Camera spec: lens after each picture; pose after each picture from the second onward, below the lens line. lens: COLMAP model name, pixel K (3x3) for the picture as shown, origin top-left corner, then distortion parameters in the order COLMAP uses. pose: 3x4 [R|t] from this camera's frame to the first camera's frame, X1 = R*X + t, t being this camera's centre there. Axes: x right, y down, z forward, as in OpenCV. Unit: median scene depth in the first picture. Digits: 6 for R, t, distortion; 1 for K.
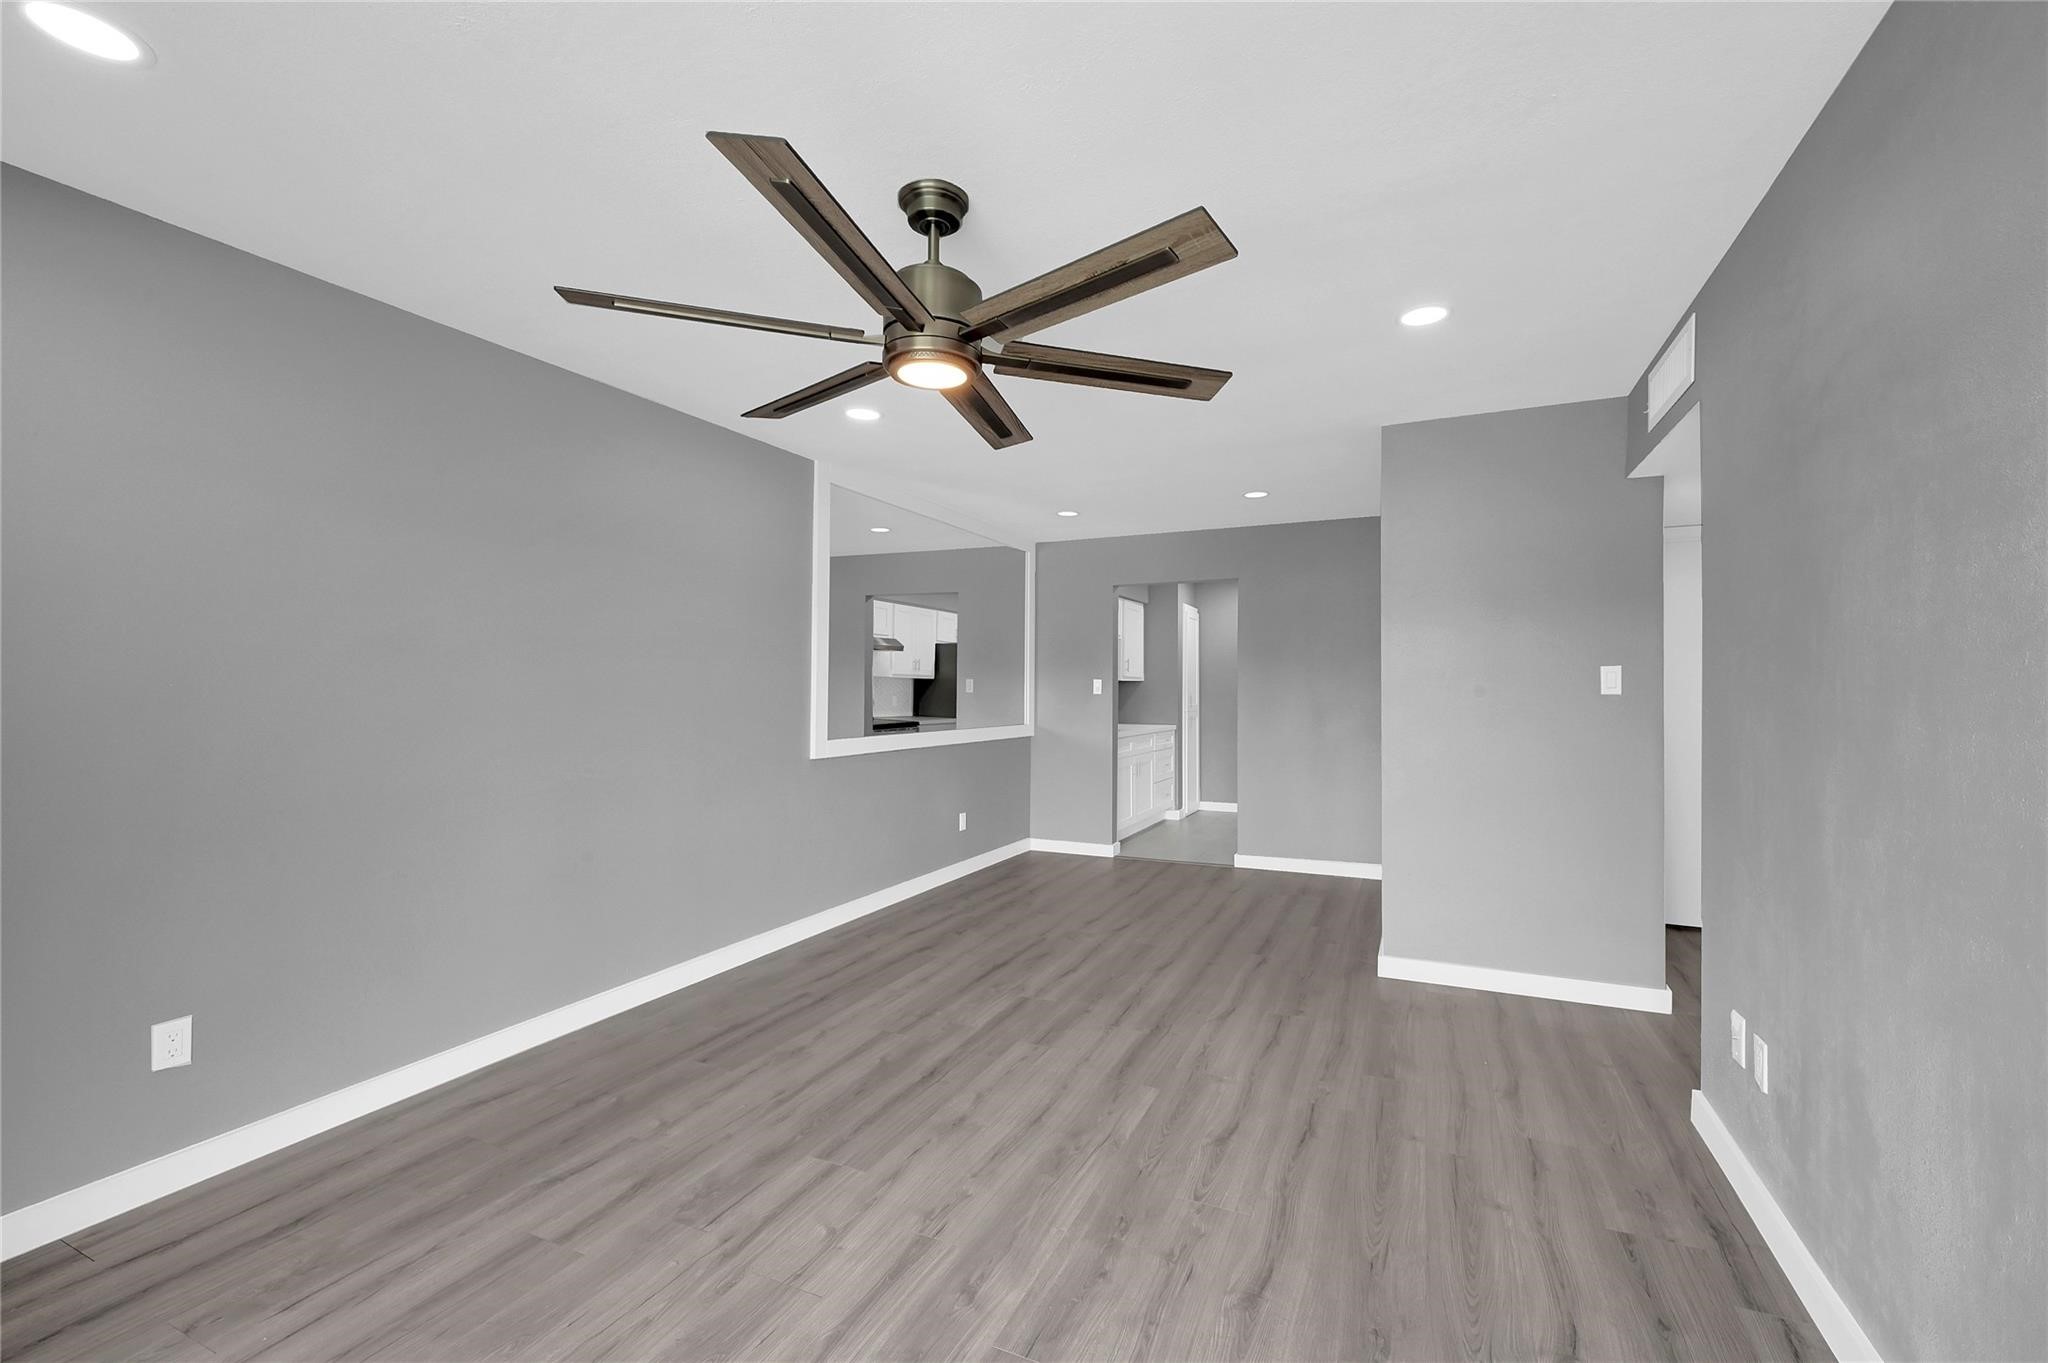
lens RADIAL K [[922.1, 0, 1037.3], [0, 922.1, 685.0], [0, 0, 1]] dist [-0.000245, -0.000031]
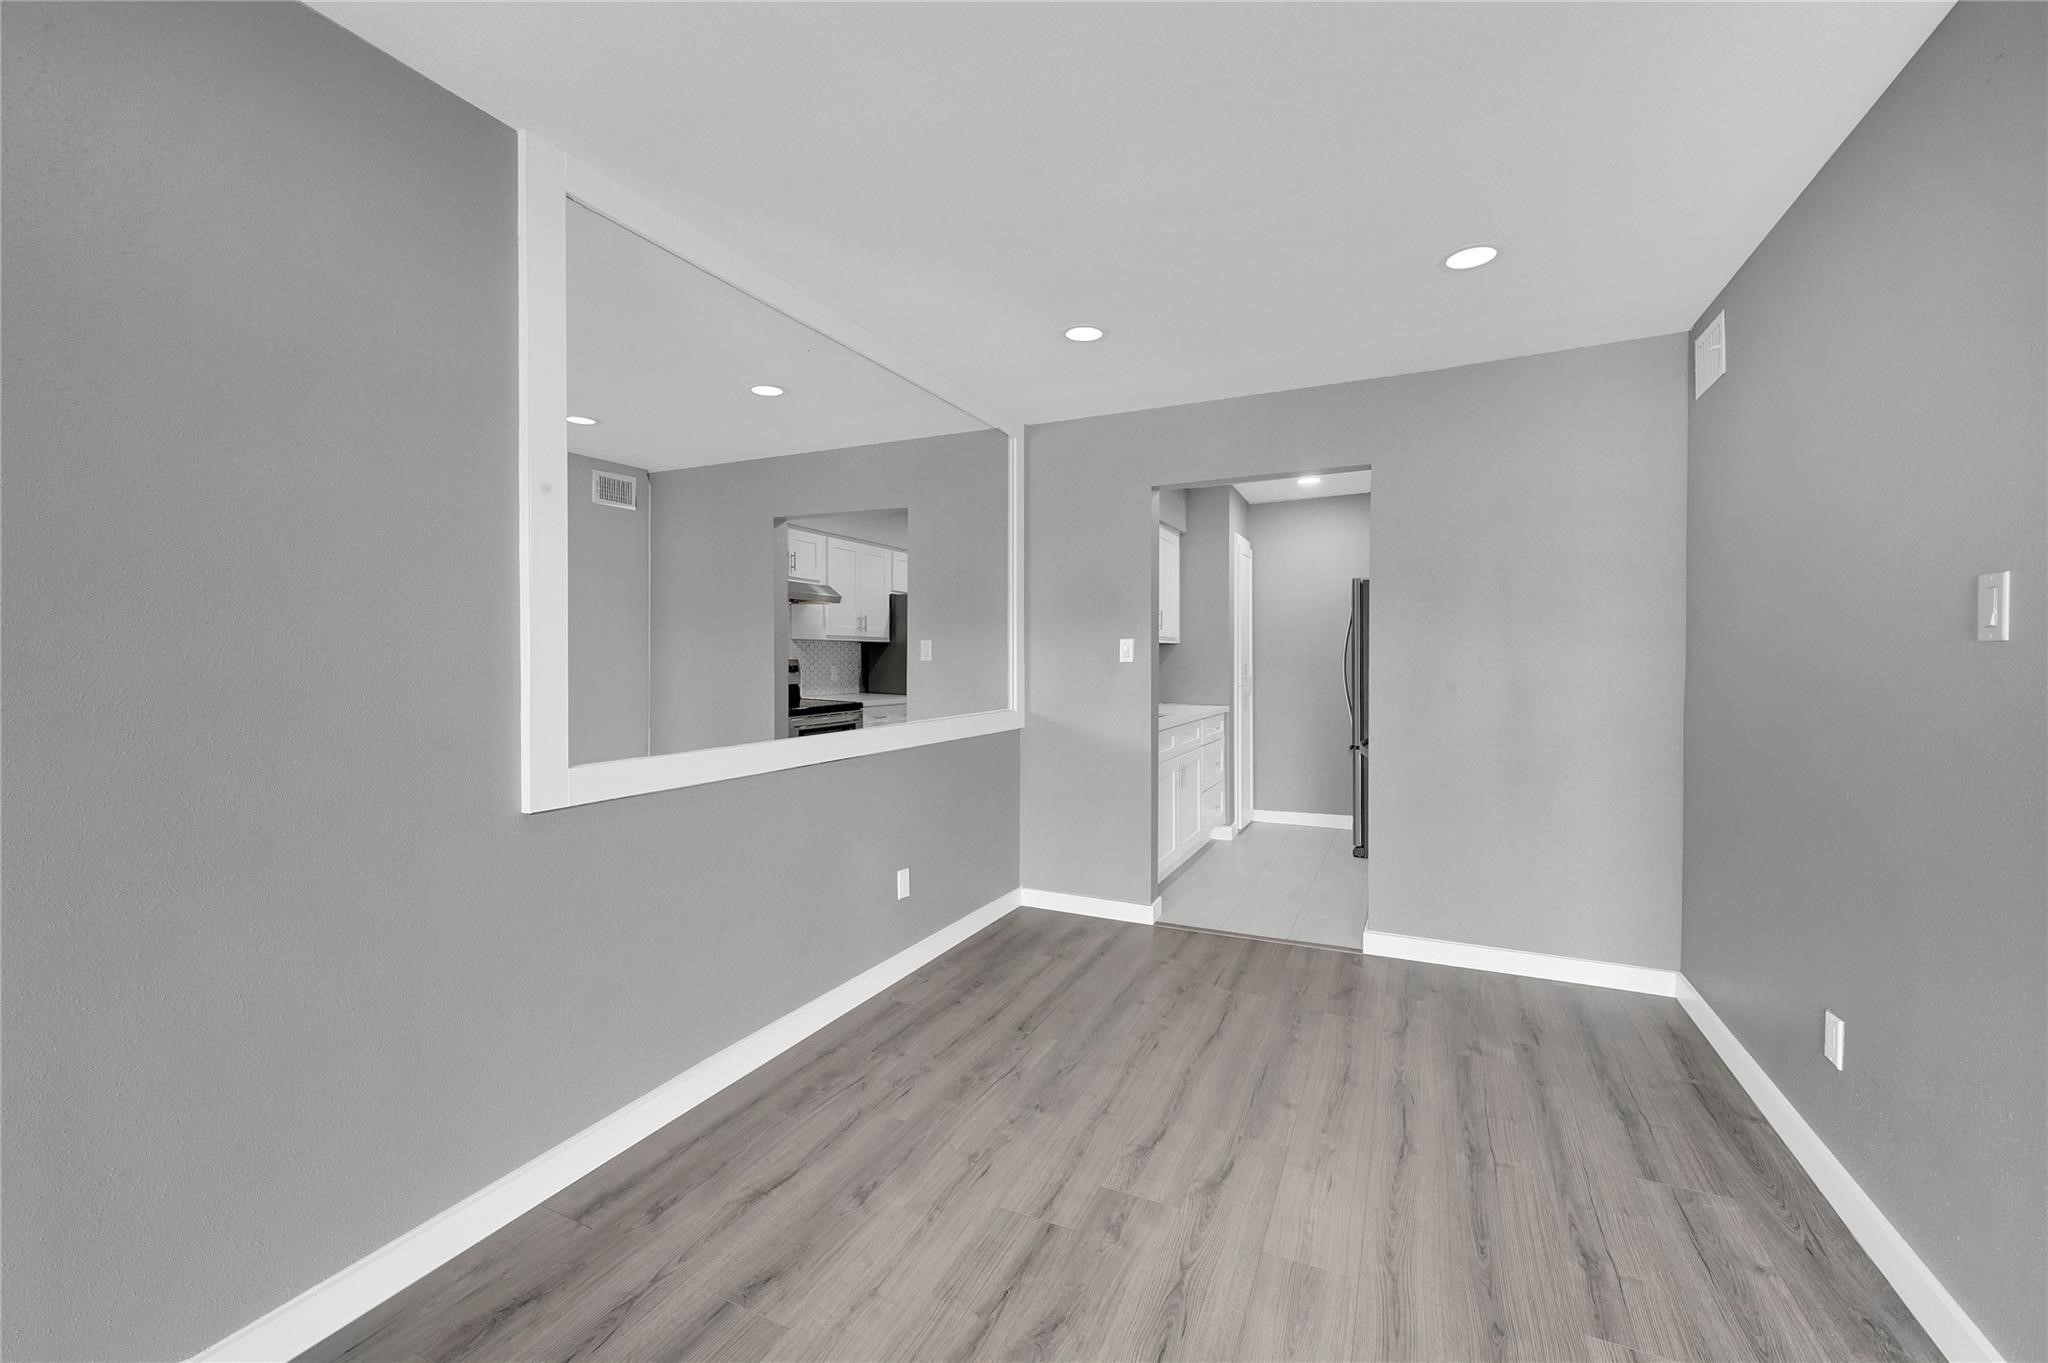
lens RADIAL K [[922.1, 0, 1016.0], [0, 922.1, 670.0], [0, 0, 1]] dist [-0.000245, -0.000031]
pose [[0.999926, -0.005322, -0.010940, -0.002097], [0.005526, 0.999810, 0.018677, 0.003148], [0.010838, -0.018736, 0.999766, 0.359774]]
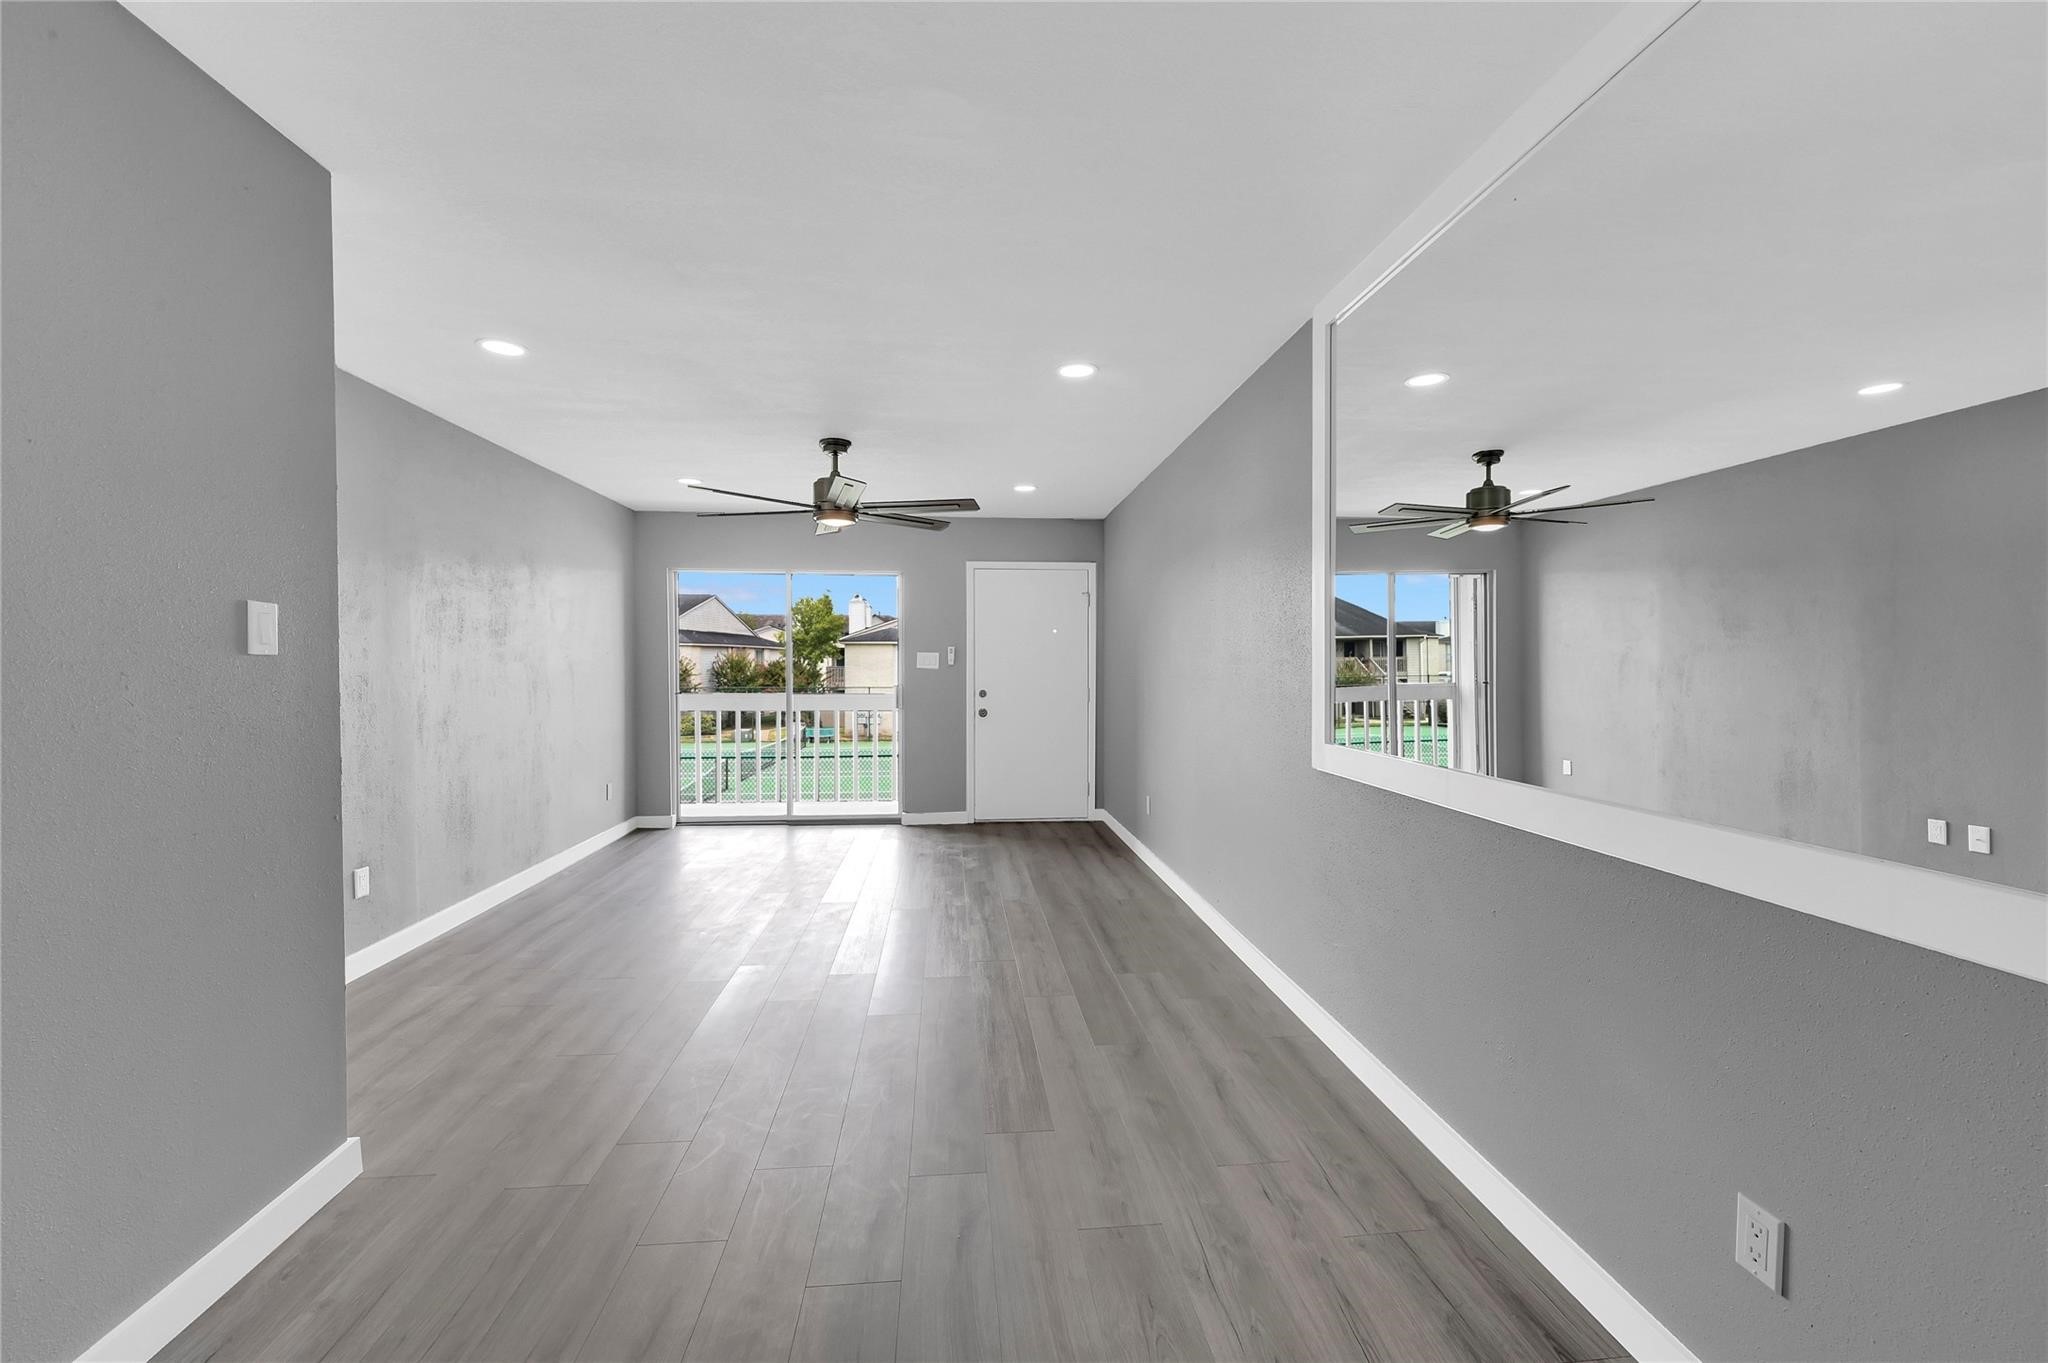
lens RADIAL K [[922.1, 0, 1034.7], [0, 922.1, 669.9], [0, 0, 1]] dist [-0.000245, -0.000031]
pose [[-0.878963, 0.004210, -0.476871, 0.154820], [0.000672, 0.999971, 0.007588, 0.004038], [0.476889, 0.006349, -0.878941, 0.936370]]
